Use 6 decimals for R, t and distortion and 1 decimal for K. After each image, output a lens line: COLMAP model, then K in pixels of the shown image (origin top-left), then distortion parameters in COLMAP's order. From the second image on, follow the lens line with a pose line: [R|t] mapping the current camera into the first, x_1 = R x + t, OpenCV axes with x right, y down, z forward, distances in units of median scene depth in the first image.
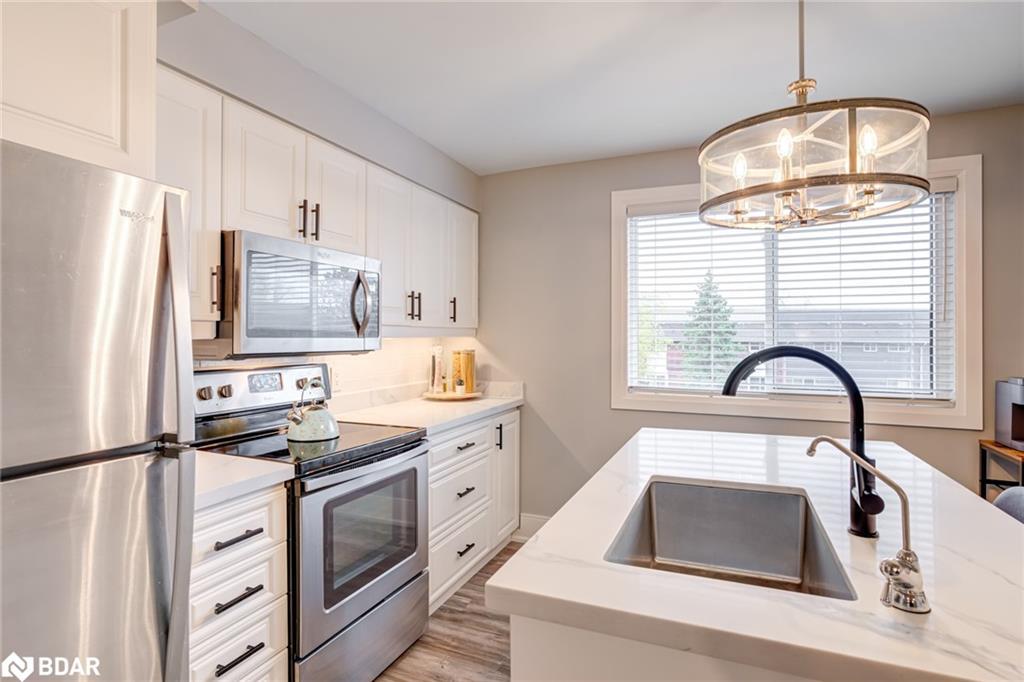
lens RADIAL K [[520.0, 0, 505.8], [0, 520.0, 336.4], [0, 0, 1]] dist [-0.022311, 0.005965]
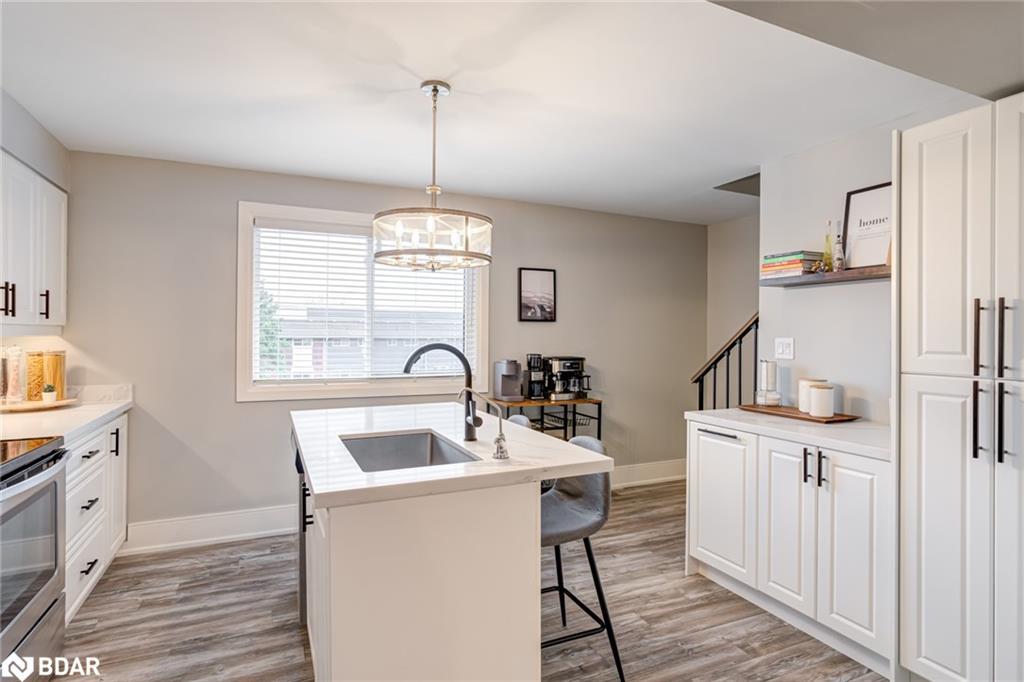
lens RADIAL K [[520.0, 0, 505.7], [0, 520.0, 335.7], [0, 0, 1]] dist [-0.022311, 0.005965]
pose [[0.672013, -0.001229, 0.740538, -0.235814], [-0.003395, 0.999983, 0.004741, -0.006168], [-0.740532, -0.005700, 0.671997, -0.145182]]
